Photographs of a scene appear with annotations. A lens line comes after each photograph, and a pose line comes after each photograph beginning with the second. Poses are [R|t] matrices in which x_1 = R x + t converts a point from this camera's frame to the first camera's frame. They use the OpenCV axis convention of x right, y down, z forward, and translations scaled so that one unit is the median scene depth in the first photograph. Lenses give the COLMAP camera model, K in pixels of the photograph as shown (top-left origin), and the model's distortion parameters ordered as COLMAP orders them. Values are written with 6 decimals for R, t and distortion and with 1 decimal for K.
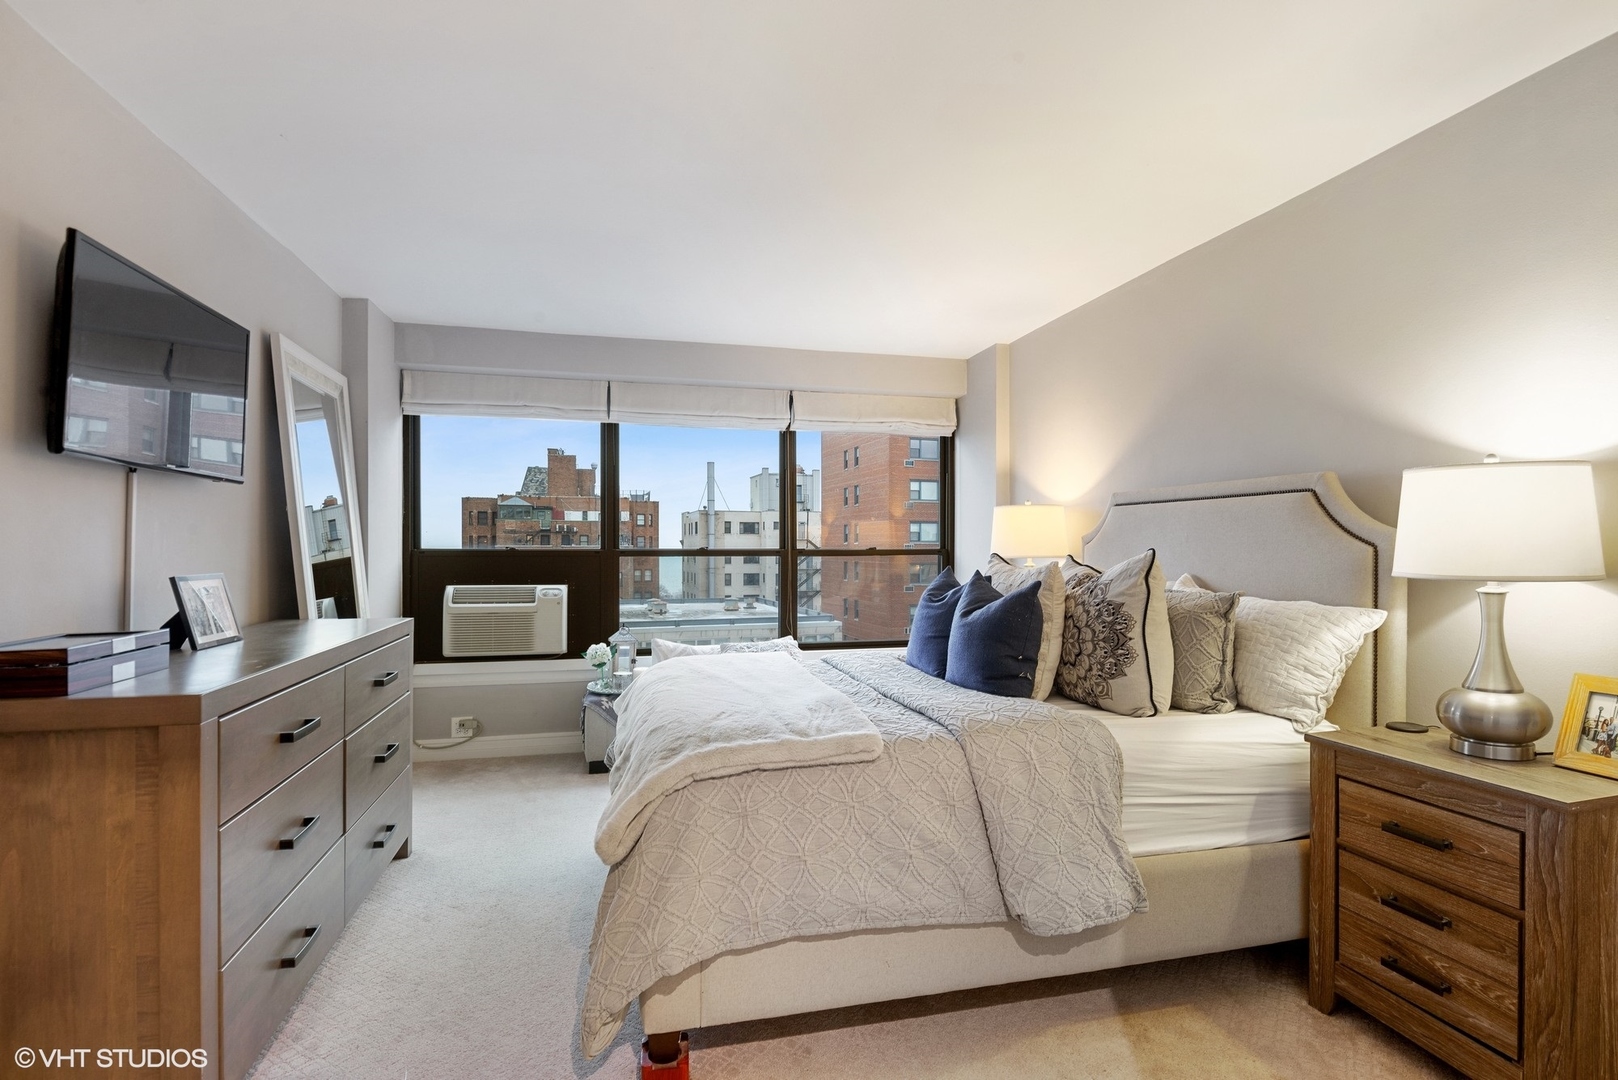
lens RADIAL K [[794.4, 0, 802.9], [0, 794.4, 502.4], [0, 0, 1]] dist [0.005712, -0.010240]
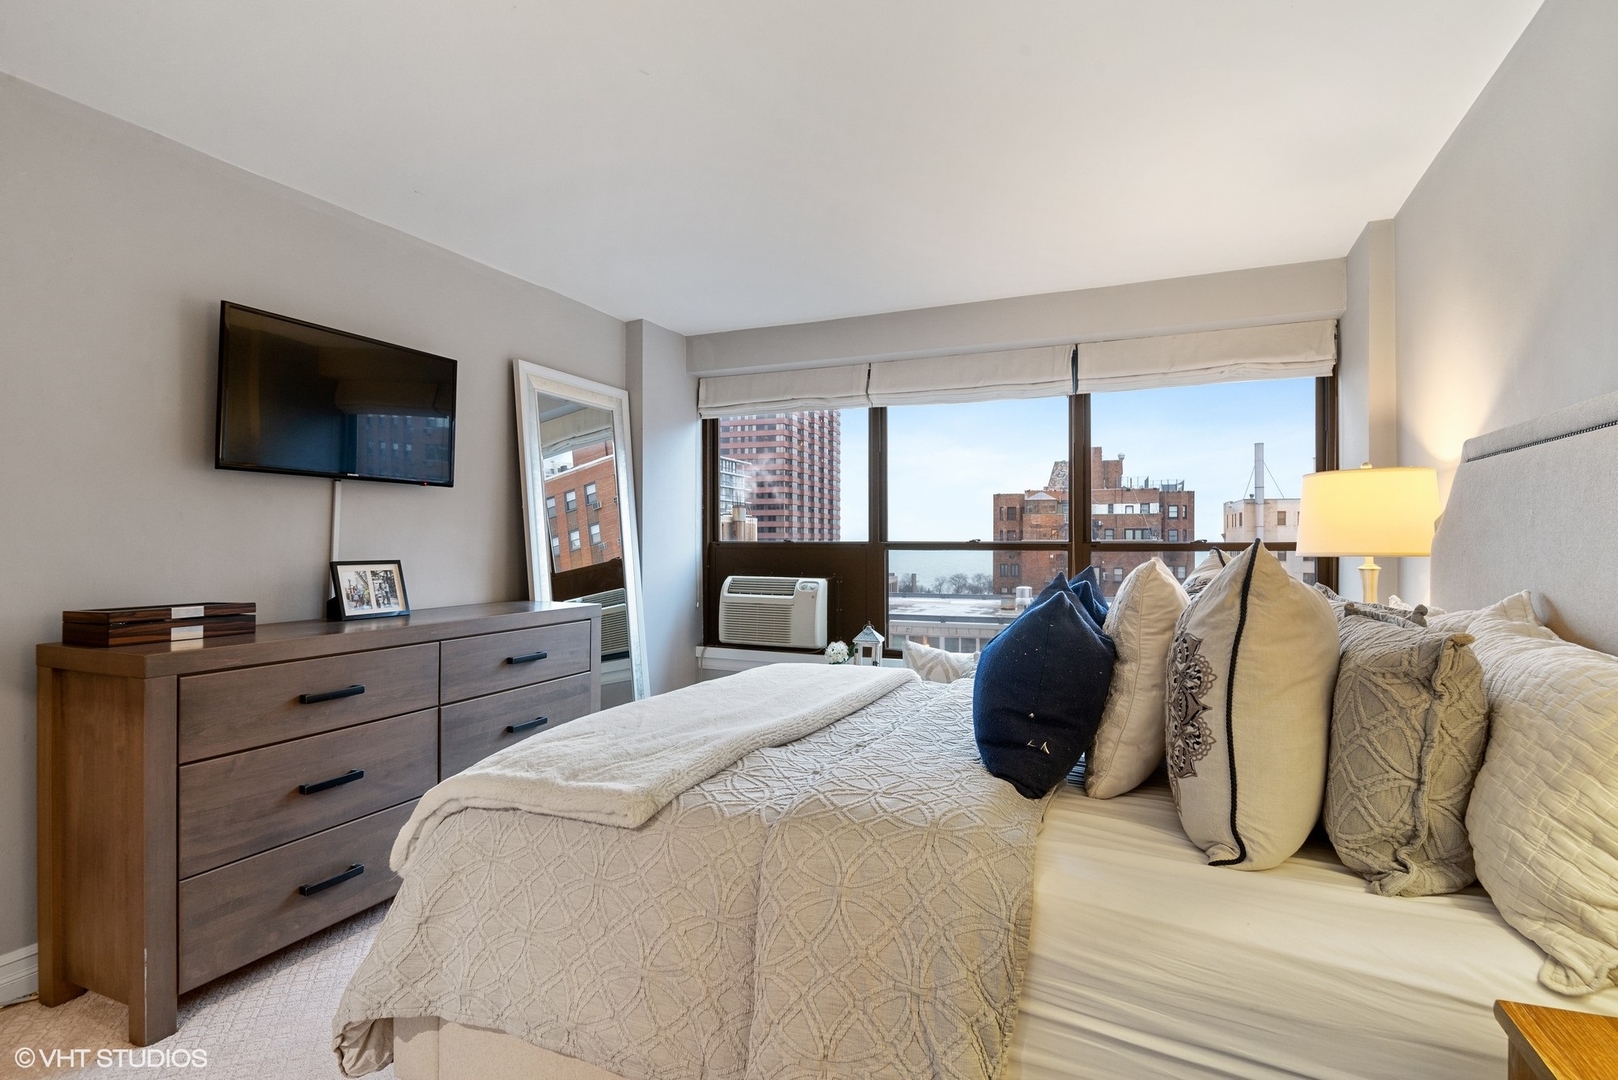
lens RADIAL K [[794.4, 0, 862.9], [0, 794.4, 495.9], [0, 0, 1]] dist [0.005712, -0.010240]
pose [[0.791075, -0.034647, -0.610738, 0.387730], [0.033802, 0.999345, -0.012908, 0.019496], [0.610785, -0.010433, 0.791728, 0.302409]]
